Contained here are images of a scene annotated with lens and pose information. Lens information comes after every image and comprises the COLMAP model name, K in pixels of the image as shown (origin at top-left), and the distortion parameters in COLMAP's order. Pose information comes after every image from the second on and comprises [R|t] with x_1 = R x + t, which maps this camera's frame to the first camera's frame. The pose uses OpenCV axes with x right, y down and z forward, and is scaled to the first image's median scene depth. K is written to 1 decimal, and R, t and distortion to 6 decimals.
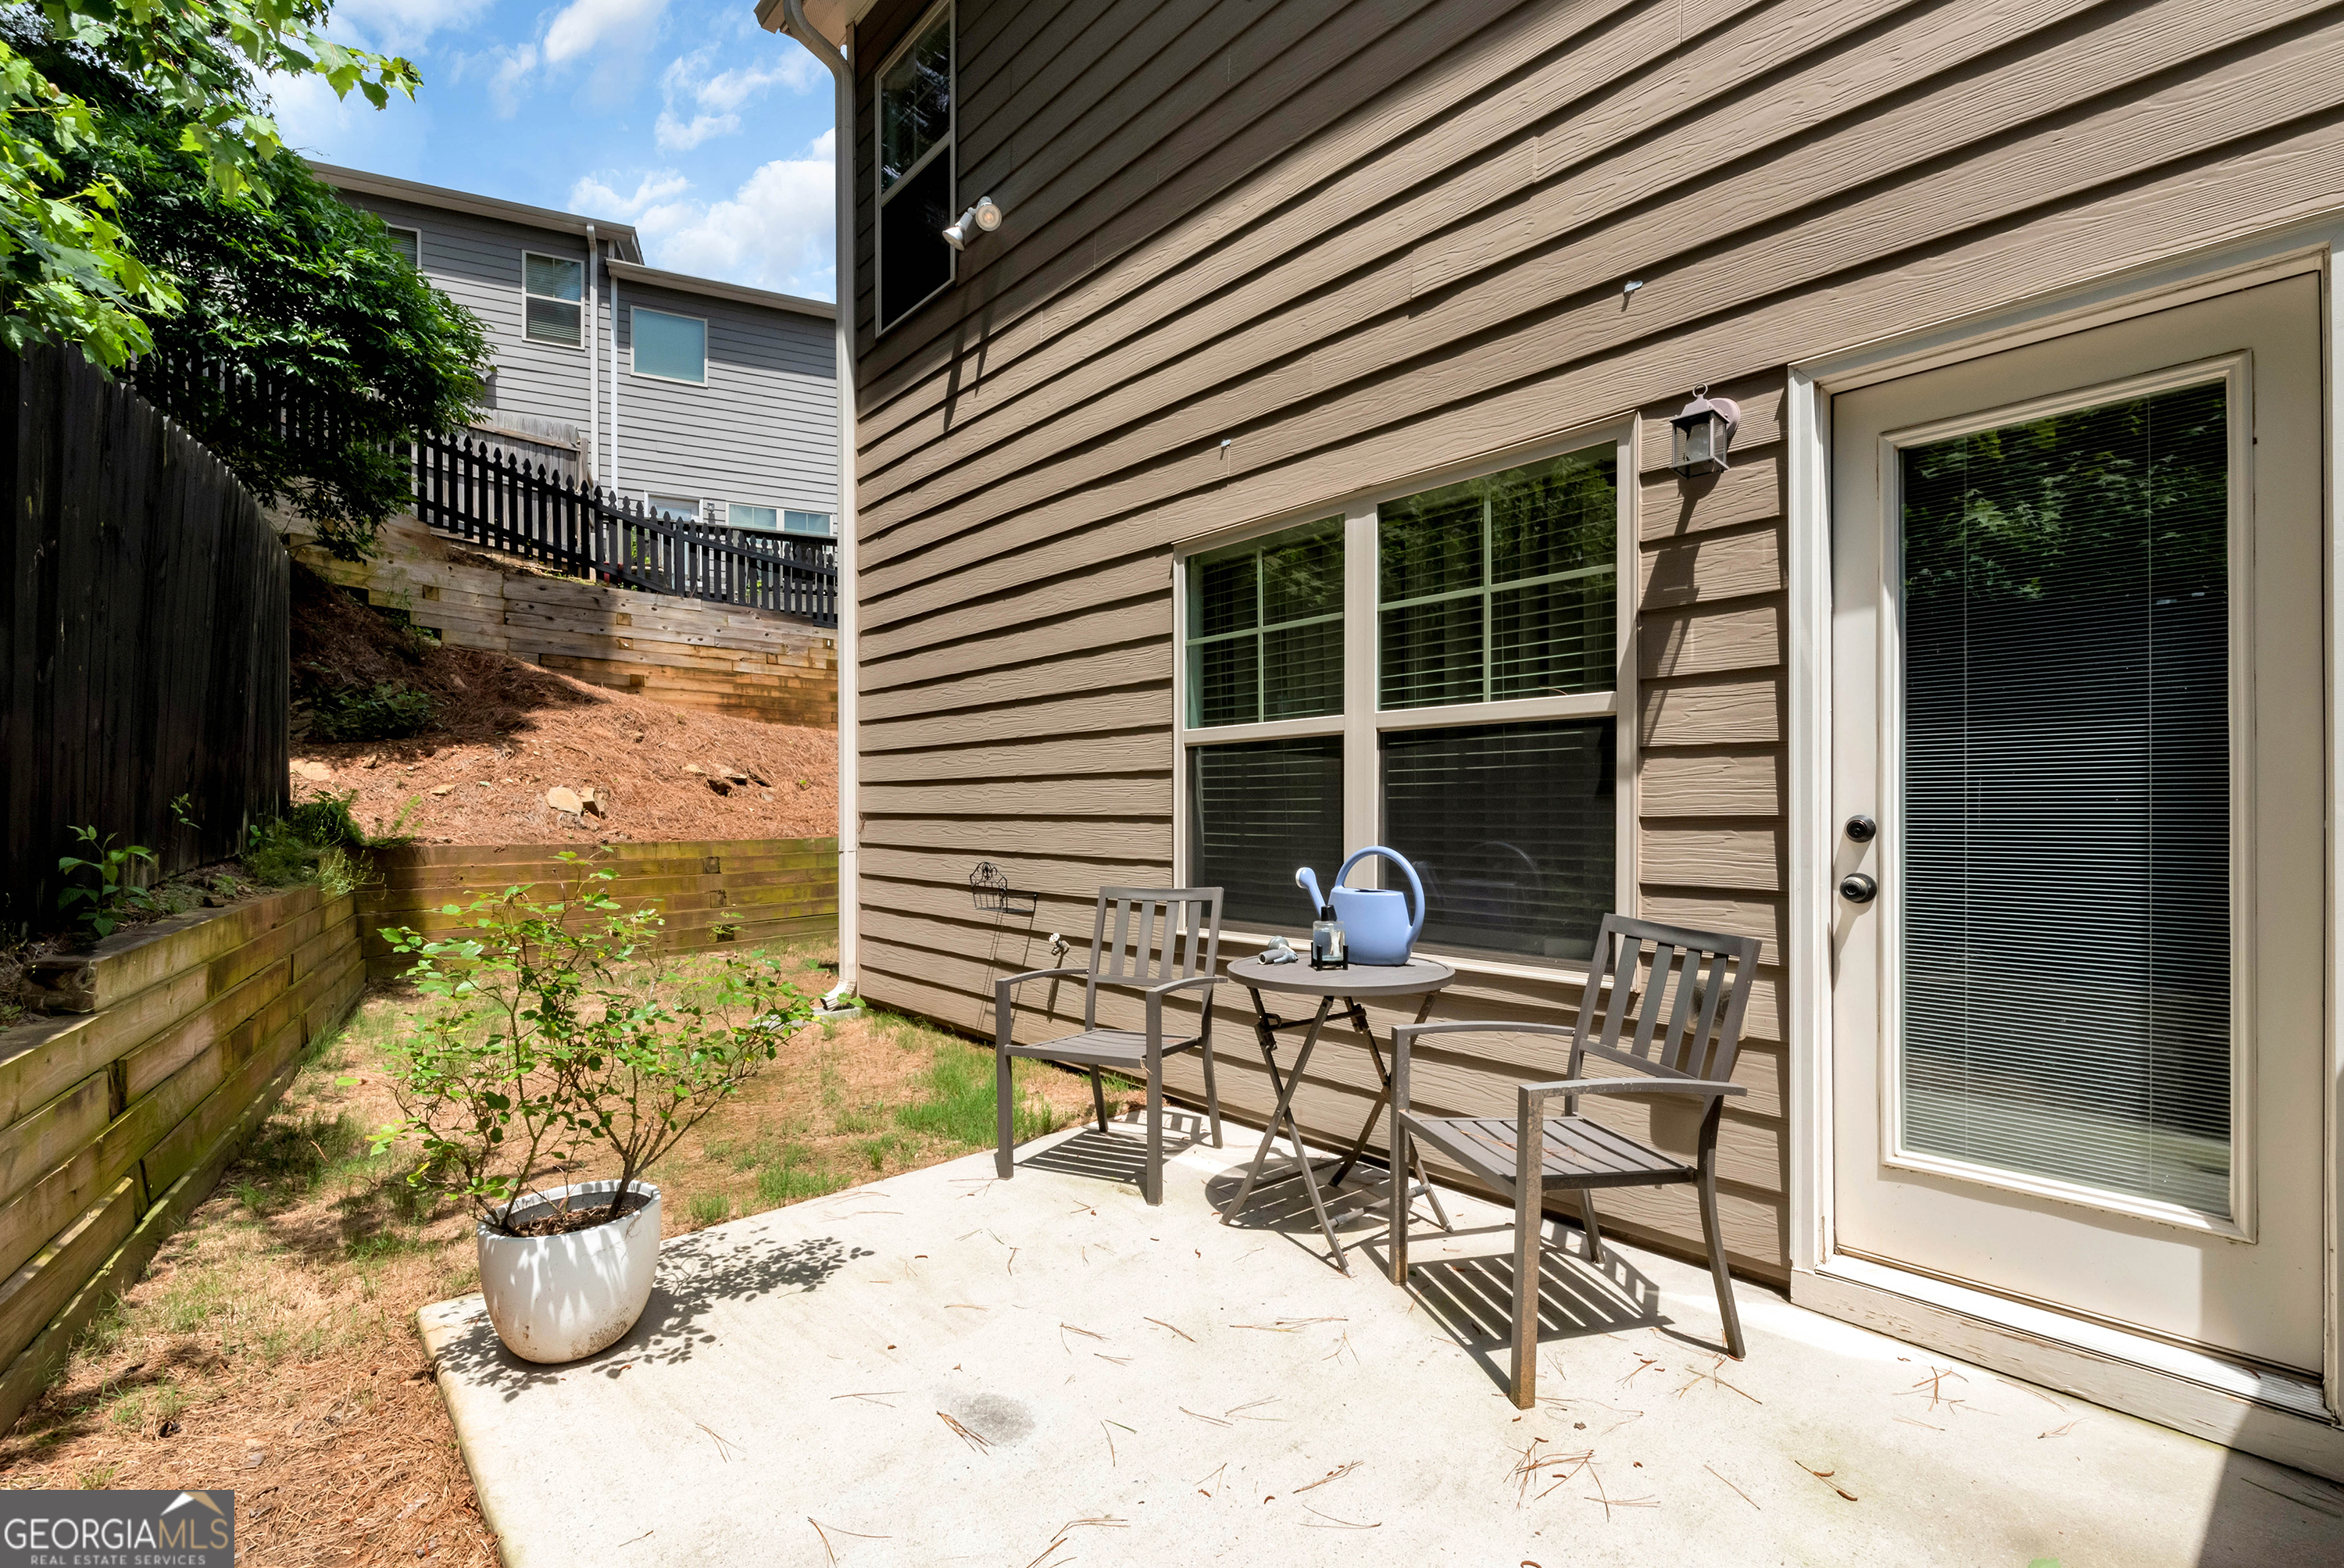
lens RADIAL K [[1048.3, 0, 1194.7], [0, 1048.3, 805.2], [0, 0, 1]] dist [-0.002771, -0.000477]
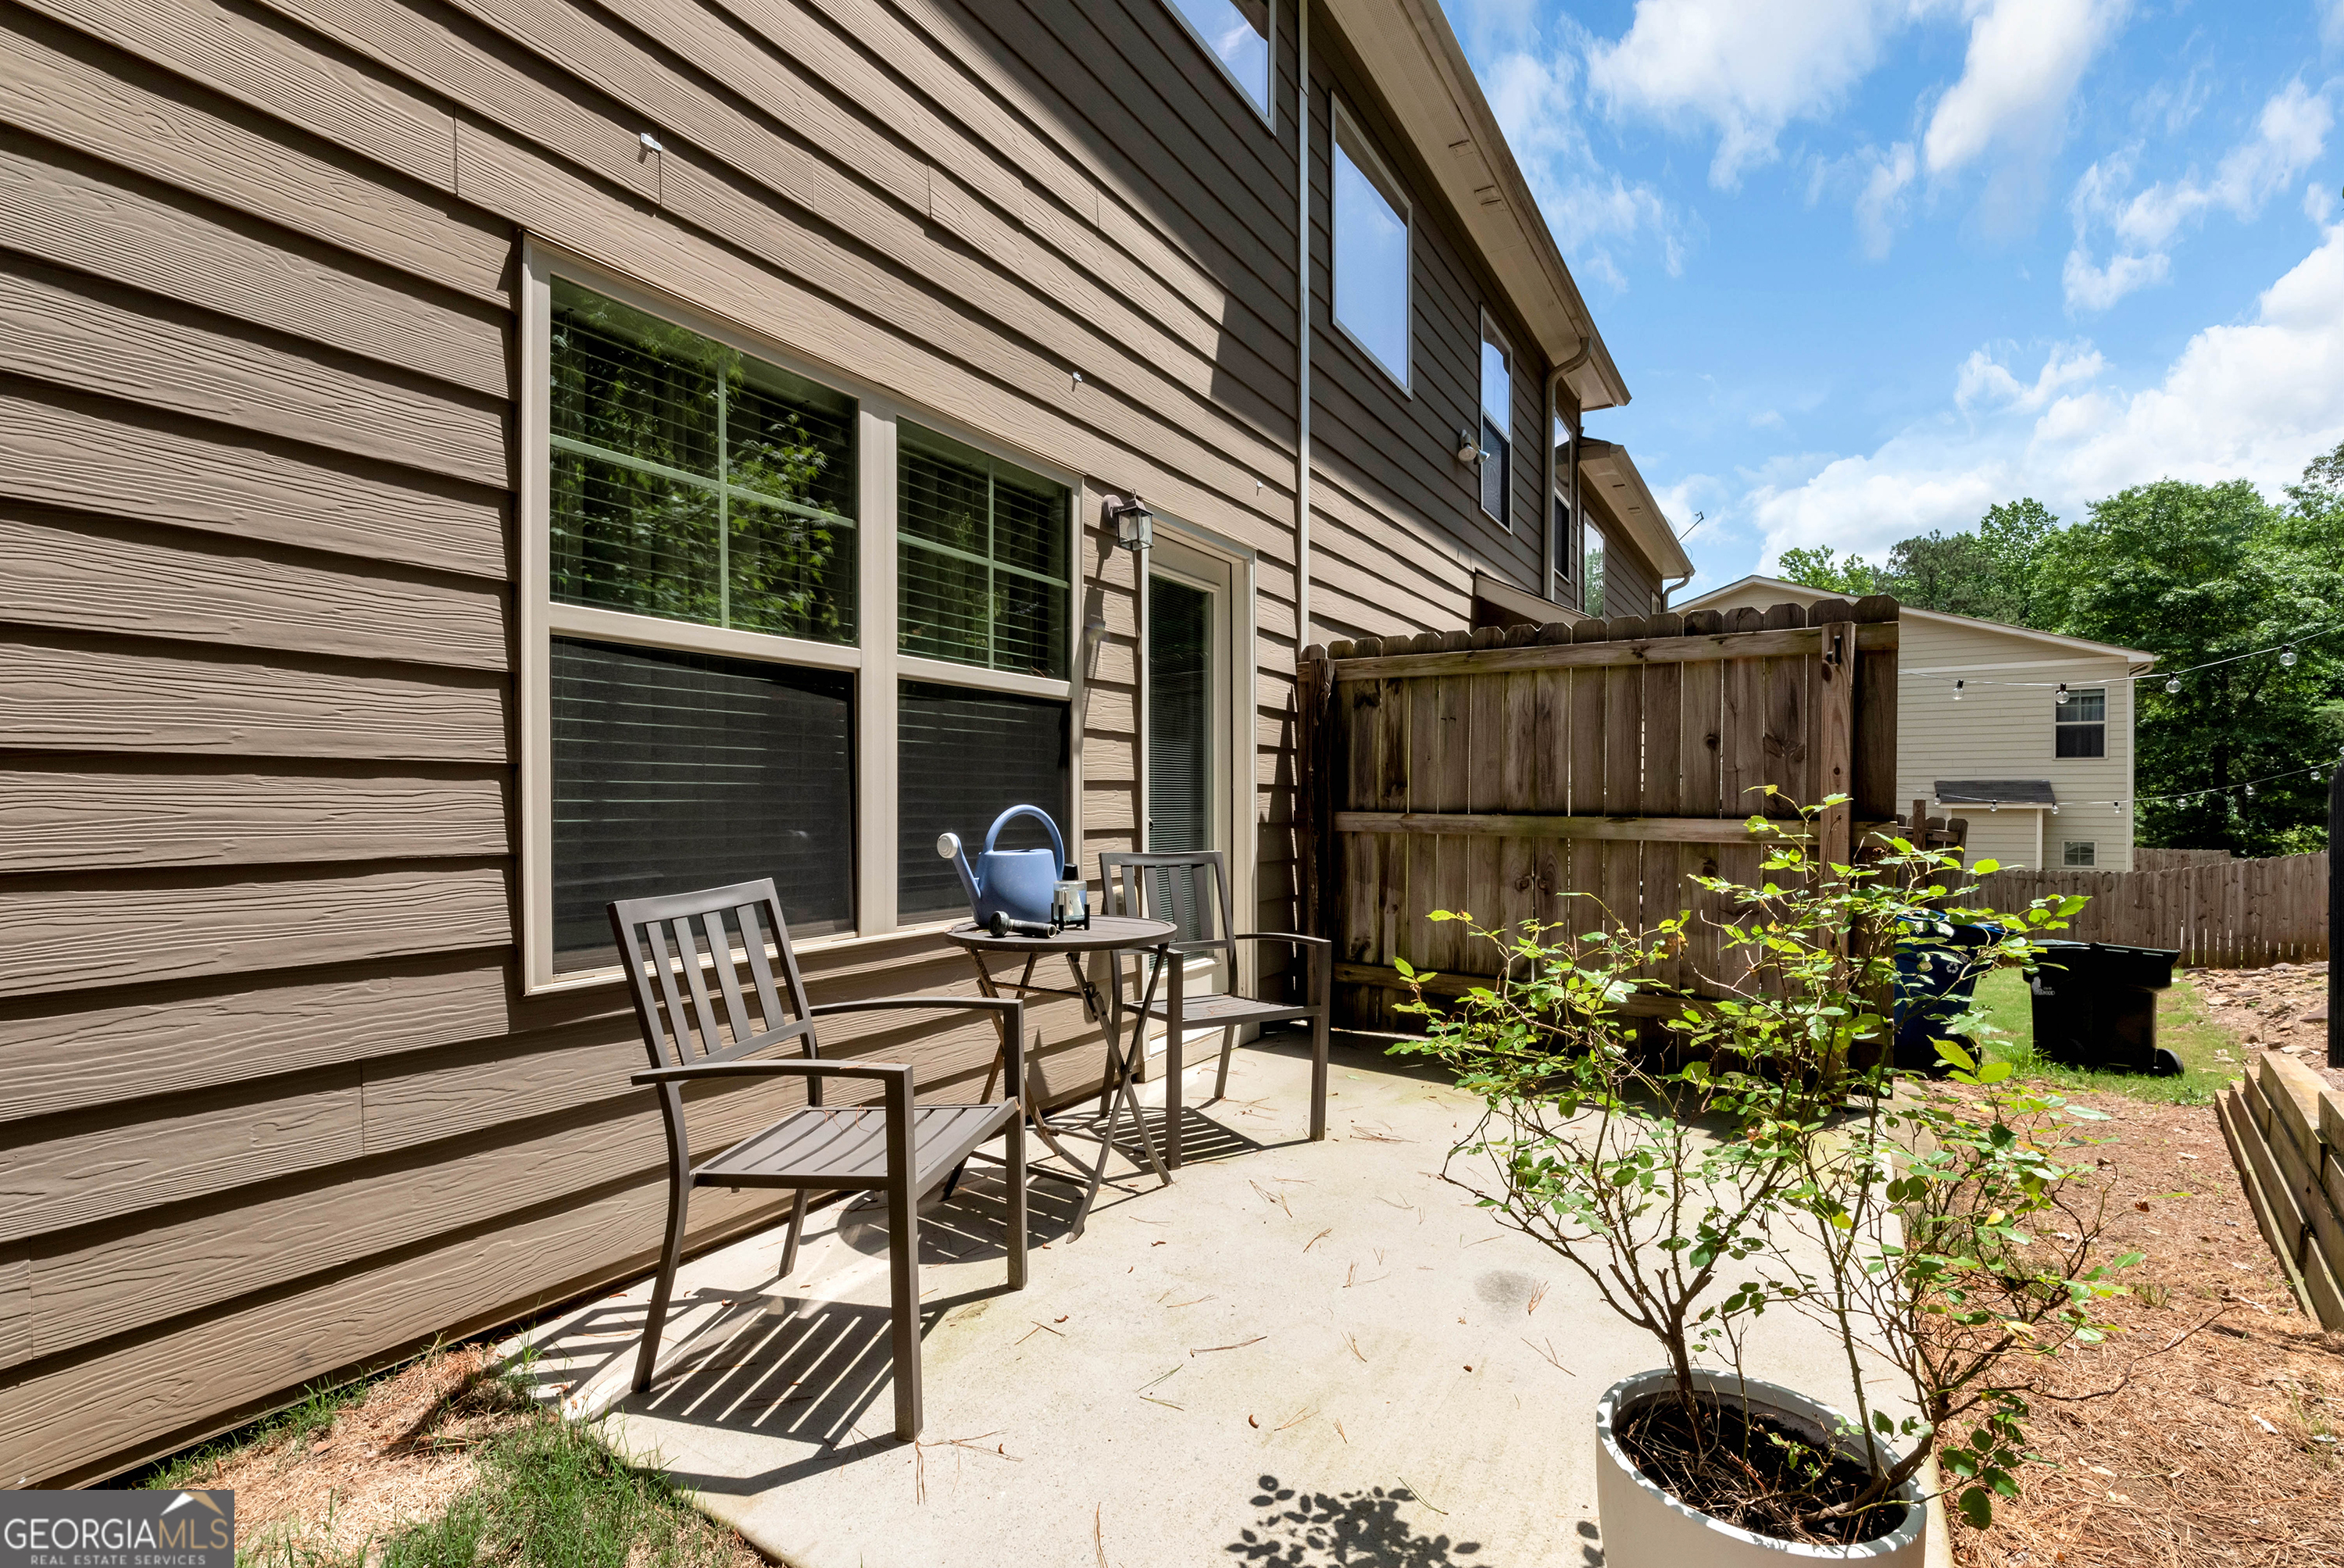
lens RADIAL K [[1048.3, 0, 1194.7], [0, 1048.3, 805.2], [0, 0, 1]] dist [-0.002771, -0.000477]
pose [[-0.288022, -0.002293, 0.957621, -0.778262], [-0.005410, 0.999985, 0.000768, 0.035641], [-0.957608, -0.004960, -0.288030, 1.082610]]
